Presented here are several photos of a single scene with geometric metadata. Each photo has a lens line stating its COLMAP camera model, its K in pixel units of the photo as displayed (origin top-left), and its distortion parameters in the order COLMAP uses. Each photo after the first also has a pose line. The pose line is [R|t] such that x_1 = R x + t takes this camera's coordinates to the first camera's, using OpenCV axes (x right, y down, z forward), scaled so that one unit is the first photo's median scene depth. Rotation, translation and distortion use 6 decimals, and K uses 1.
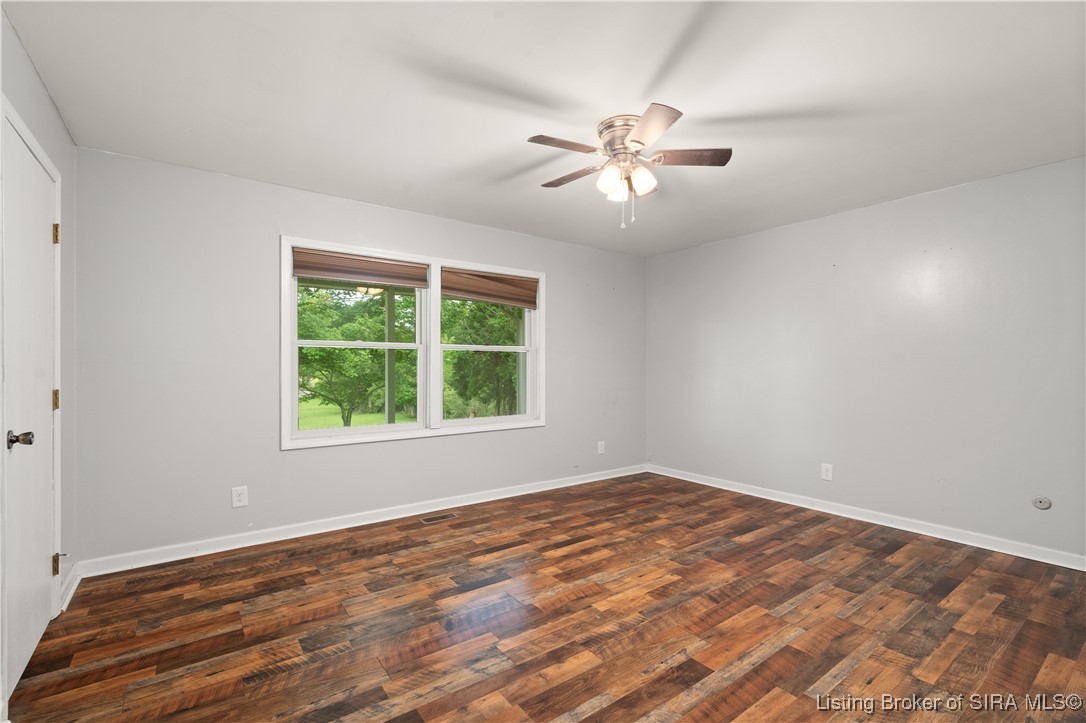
lens RADIAL K [[487.0, 0, 540.7], [0, 487.0, 363.8], [0, 0, 1]] dist [-0.001661, -0.000525]
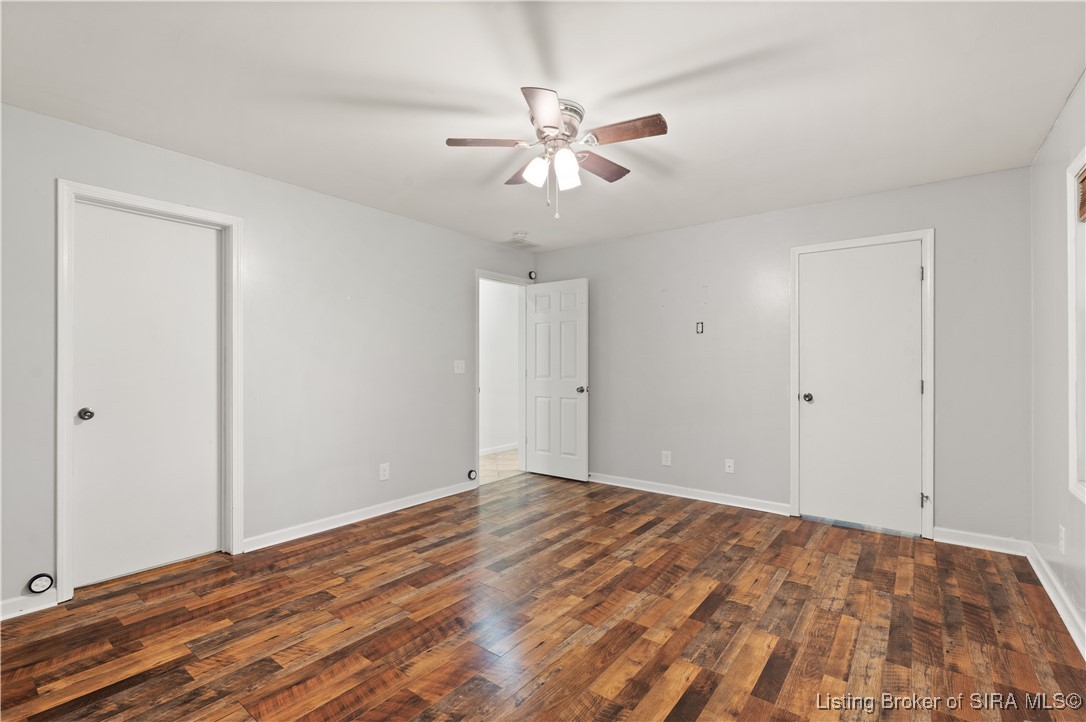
lens RADIAL K [[487.0, 0, 540.7], [0, 487.0, 363.3], [0, 0, 1]] dist [-0.001661, -0.000525]
pose [[-0.963404, -0.002363, -0.268044, 0.444060], [-0.002311, 0.999997, -0.000509, 0.003799], [0.268045, 0.000129, -0.963406, 1.871305]]
